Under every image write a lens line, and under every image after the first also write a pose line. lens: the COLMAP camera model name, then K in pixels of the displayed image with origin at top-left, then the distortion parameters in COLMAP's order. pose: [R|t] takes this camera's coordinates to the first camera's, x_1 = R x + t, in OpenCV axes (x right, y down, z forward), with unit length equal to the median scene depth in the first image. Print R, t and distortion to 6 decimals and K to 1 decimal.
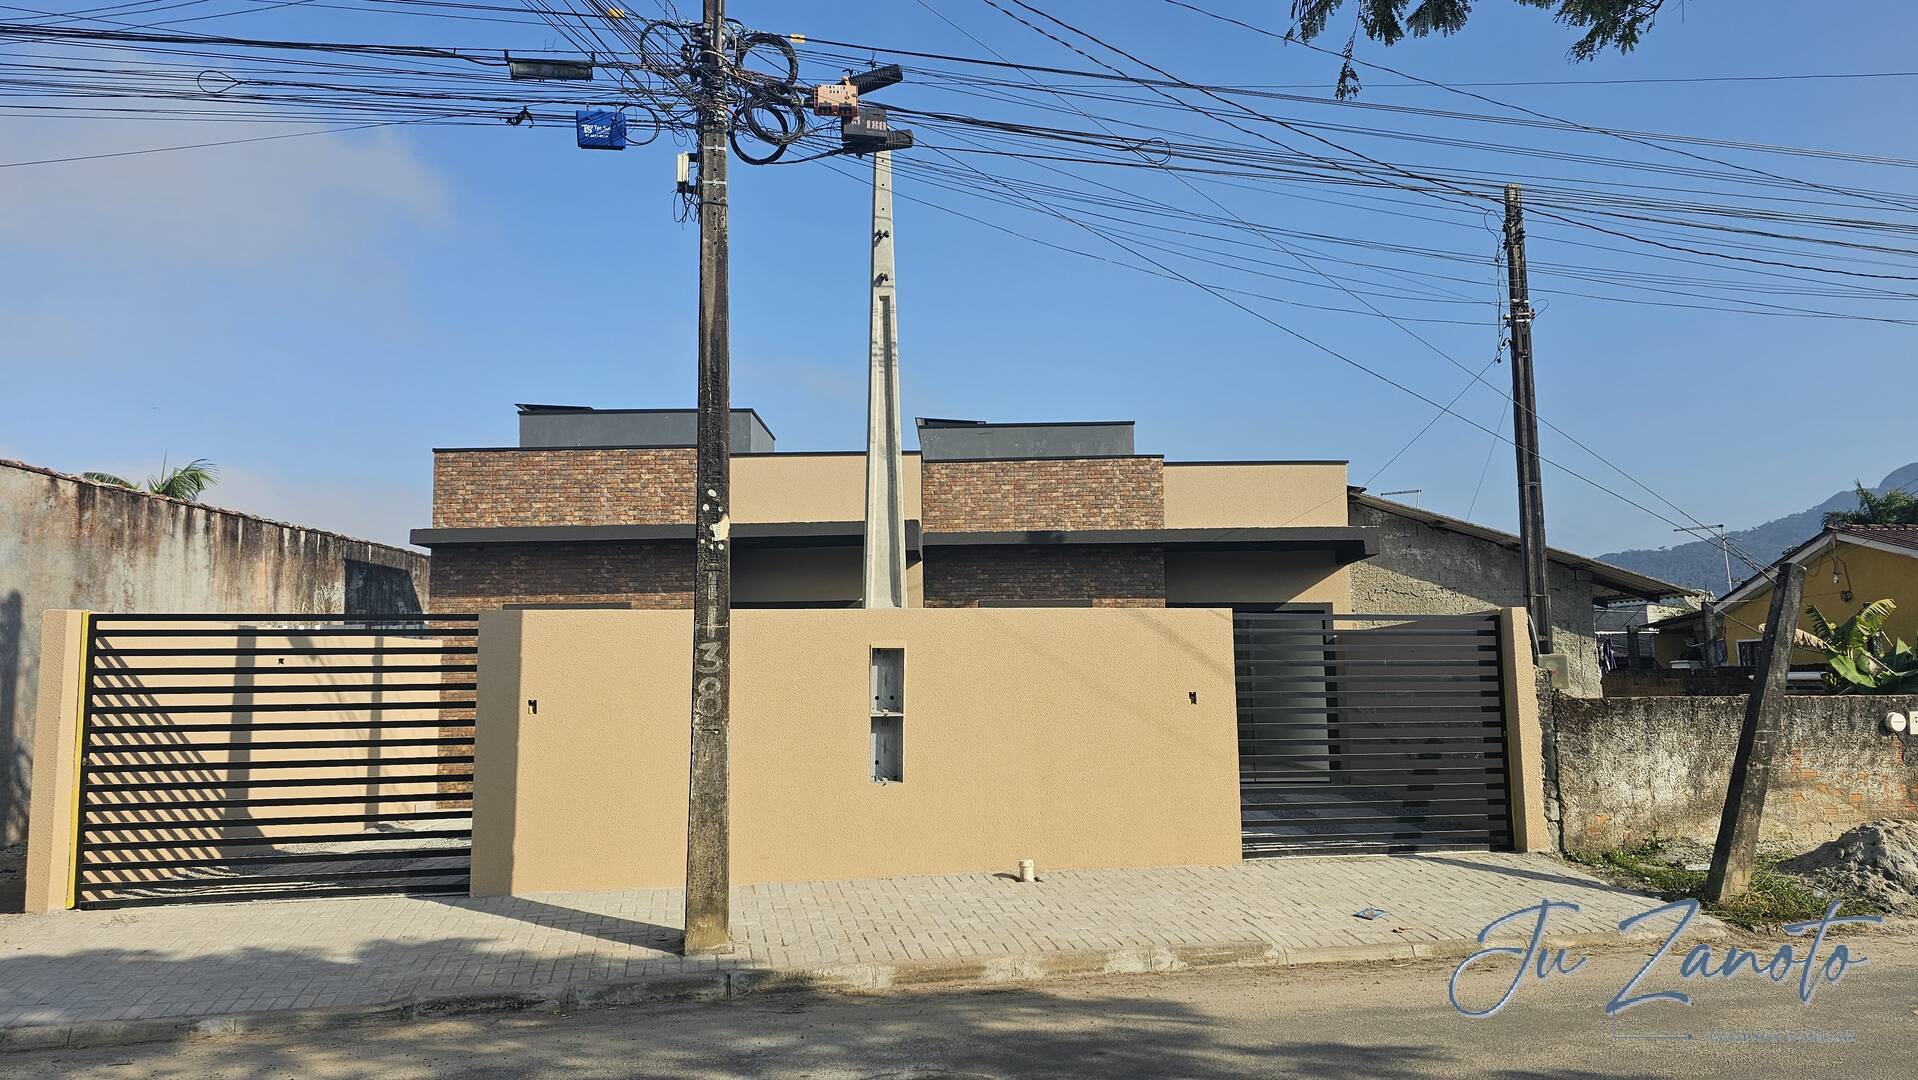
lens RADIAL K [[1371.3, 0, 956.2], [0, 1371.3, 534.9], [0, 0, 1]] dist [0.003200, -0.005371]
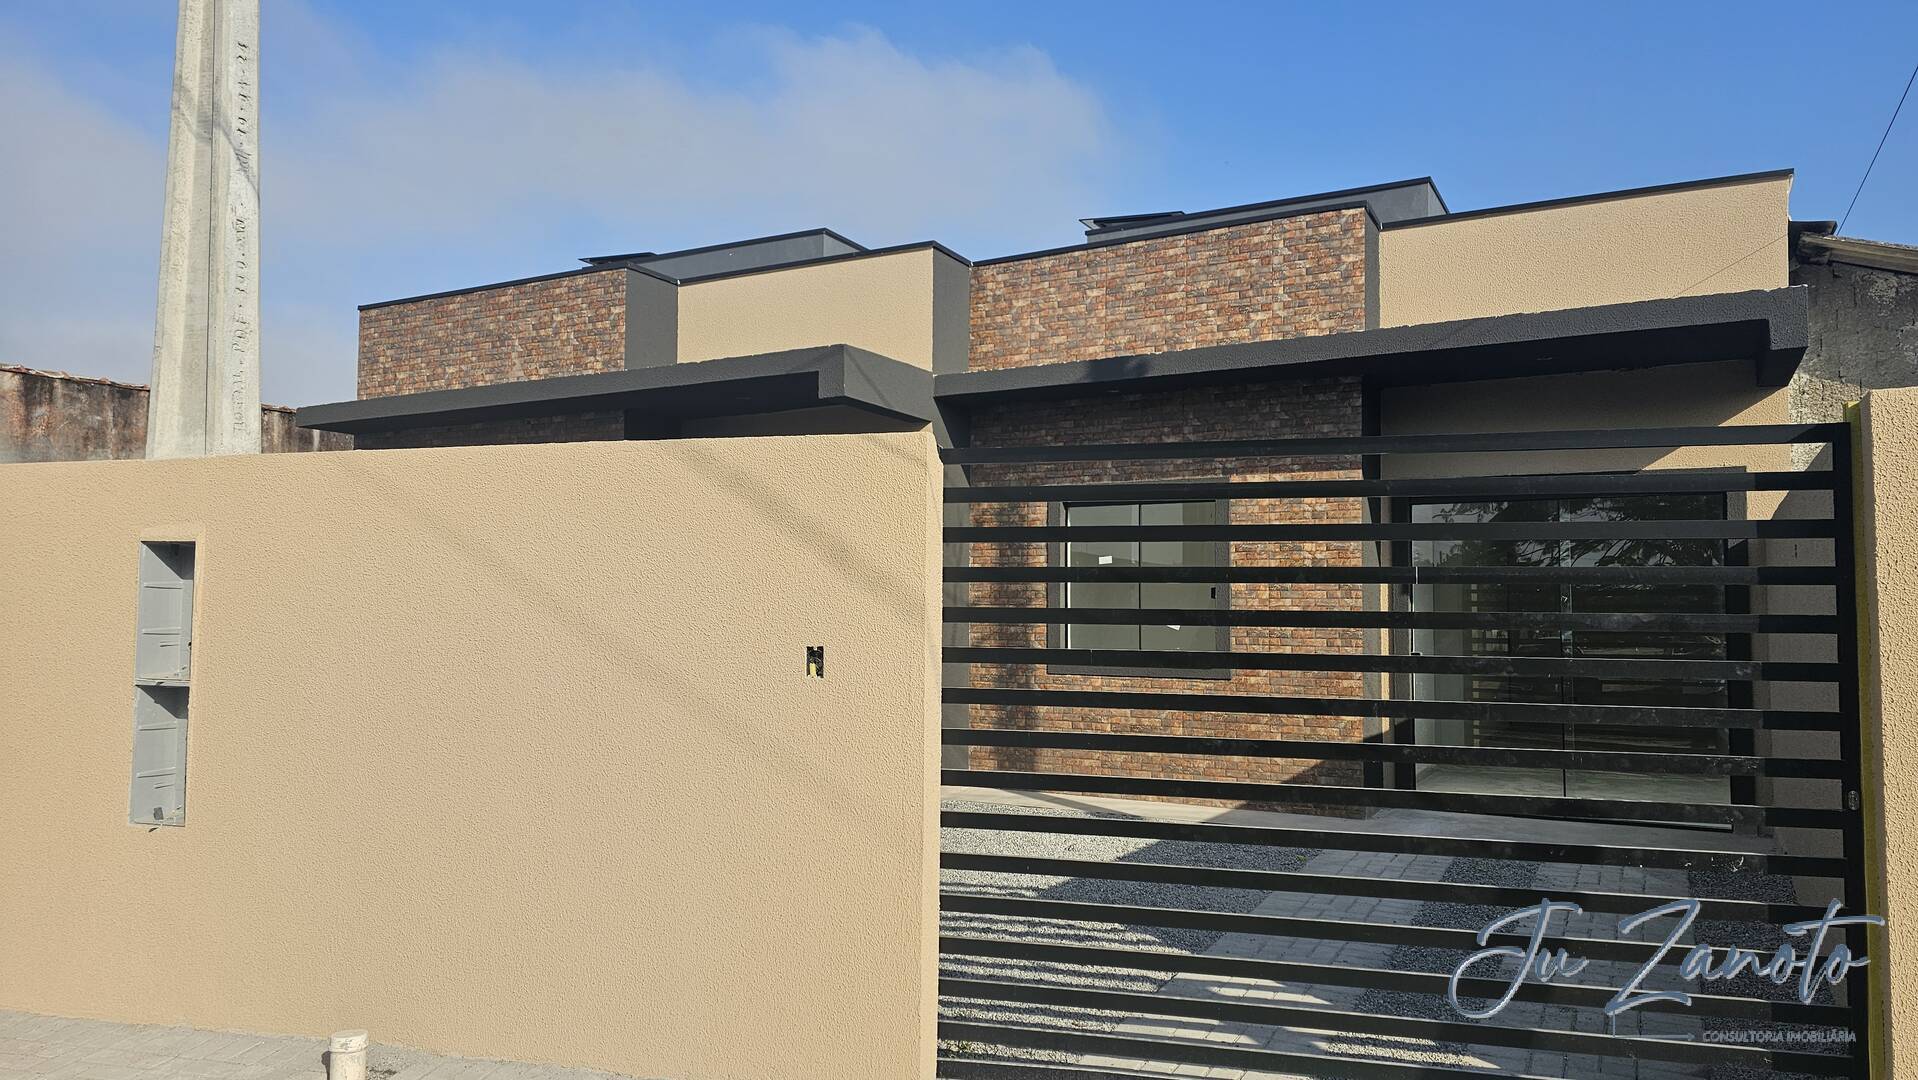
lens RADIAL K [[1371.3, 0, 961.1], [0, 1371.3, 546.7], [0, 0, 1]] dist [0.003200, -0.005371]
pose [[0.869575, -0.007234, -0.493748, 0.295709], [0.030962, 0.998724, 0.039897, 0.052324], [0.492829, -0.049981, 0.868690, 0.488886]]
